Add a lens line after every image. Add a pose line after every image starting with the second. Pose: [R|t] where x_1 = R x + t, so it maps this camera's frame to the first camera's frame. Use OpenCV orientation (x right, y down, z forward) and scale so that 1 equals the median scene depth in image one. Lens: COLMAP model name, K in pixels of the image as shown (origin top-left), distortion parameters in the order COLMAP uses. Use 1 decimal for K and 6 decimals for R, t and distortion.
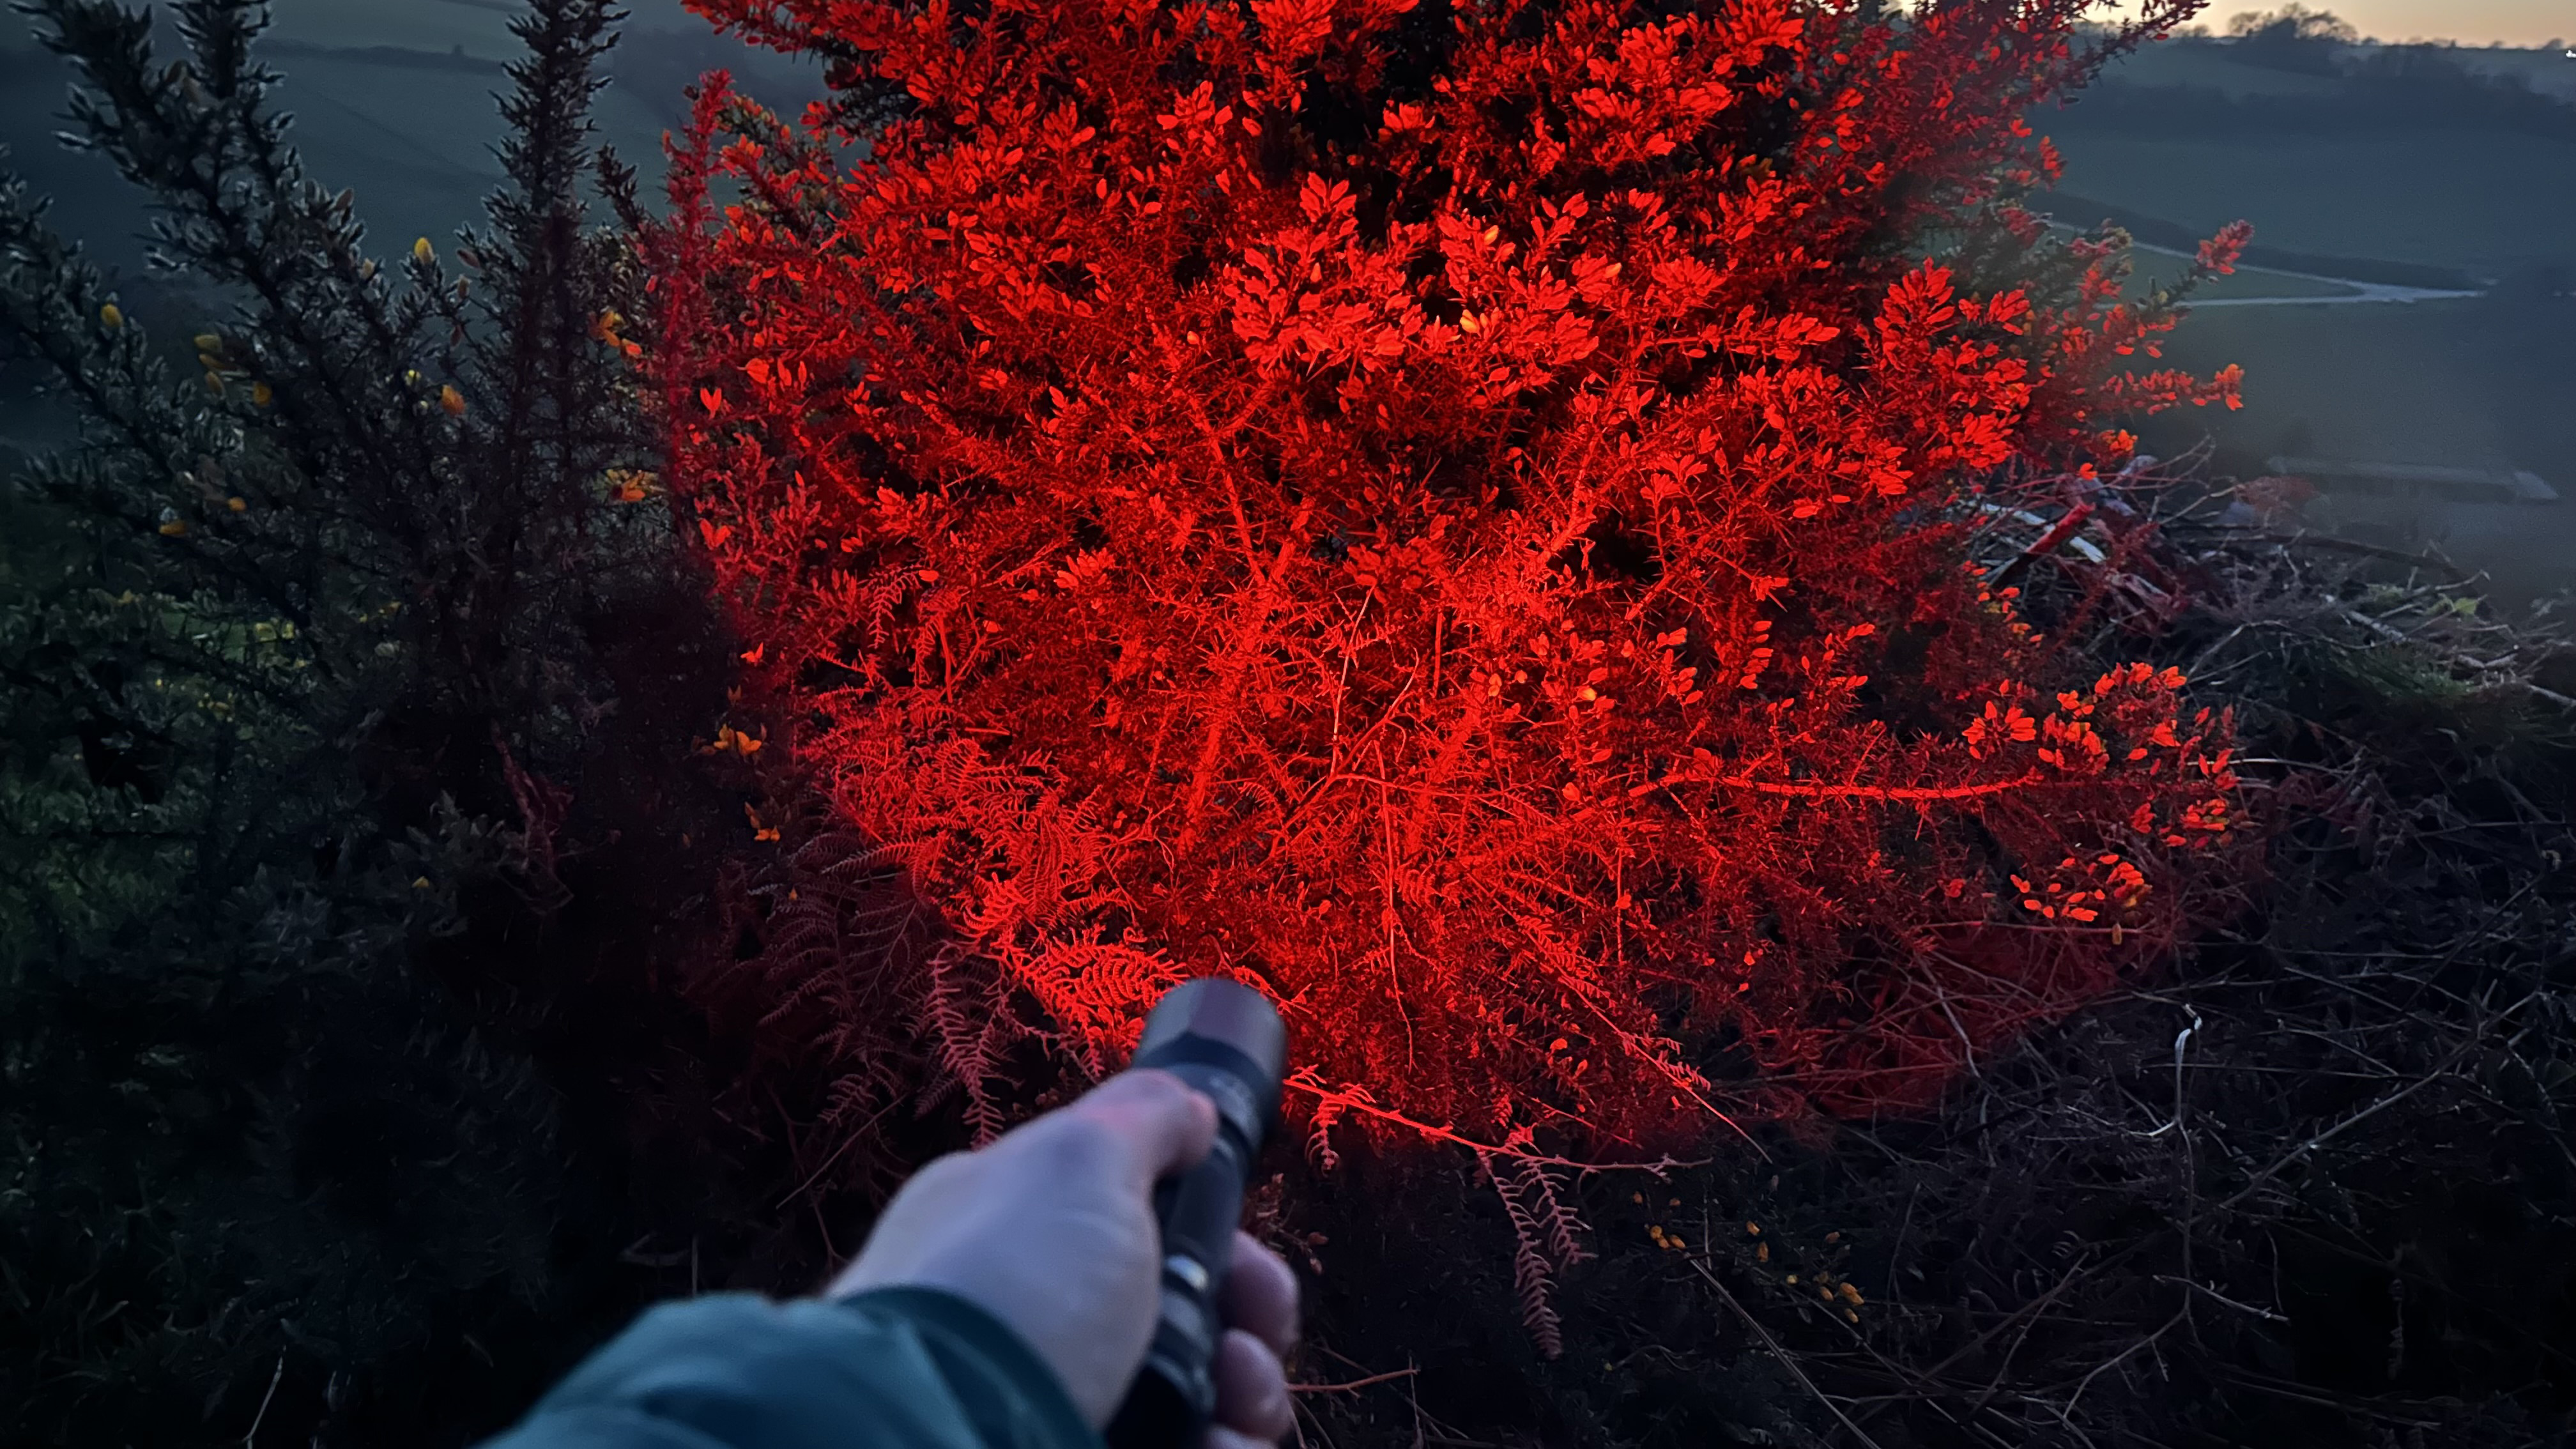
lens RADIAL K [[1840.7, 0, 1288.0], [0, 1840.7, 724.5], [0, 0, 1]] dist [0.080482, -0.106423]
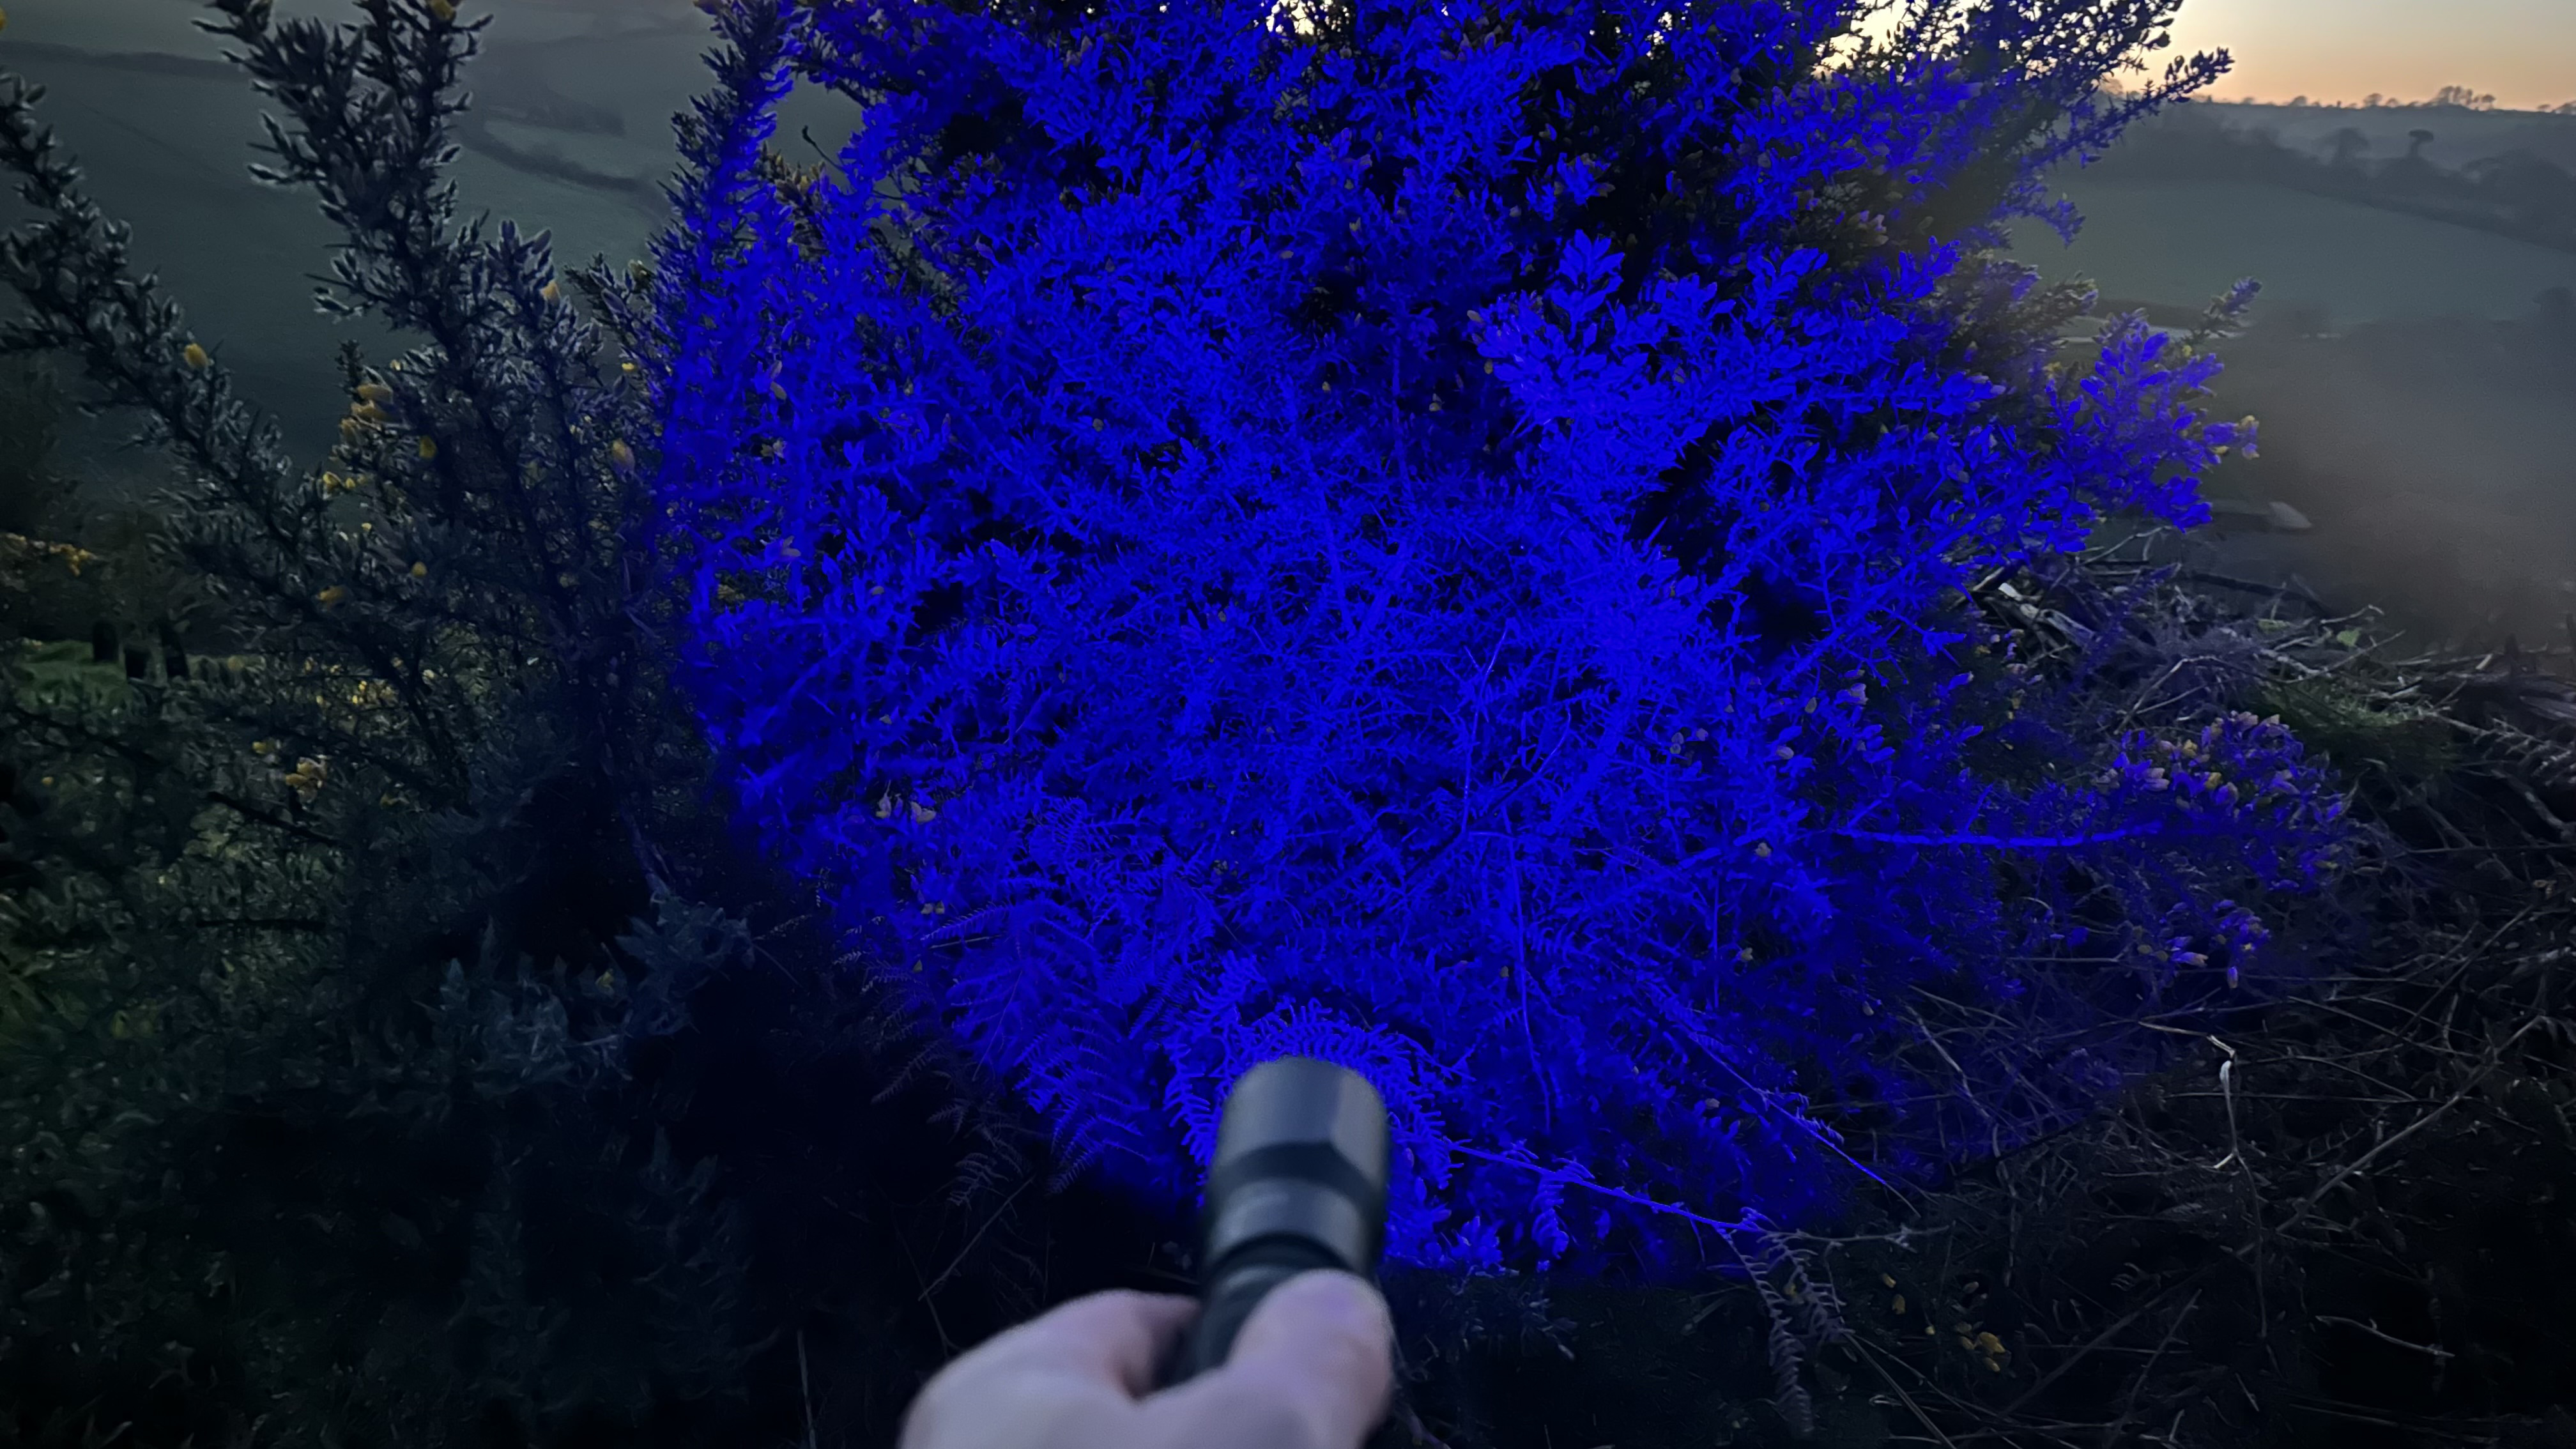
lens RADIAL K [[1826.9, 0, 1288.0], [0, 1826.9, 724.5], [0, 0, 1]] dist [0.109571, -0.174162]
pose [[0.995605, -0.008611, 0.093251, -0.167111], [0.009886, 0.999864, -0.013224, -0.018765], [-0.093124, 0.014087, 0.995555, 0.037916]]
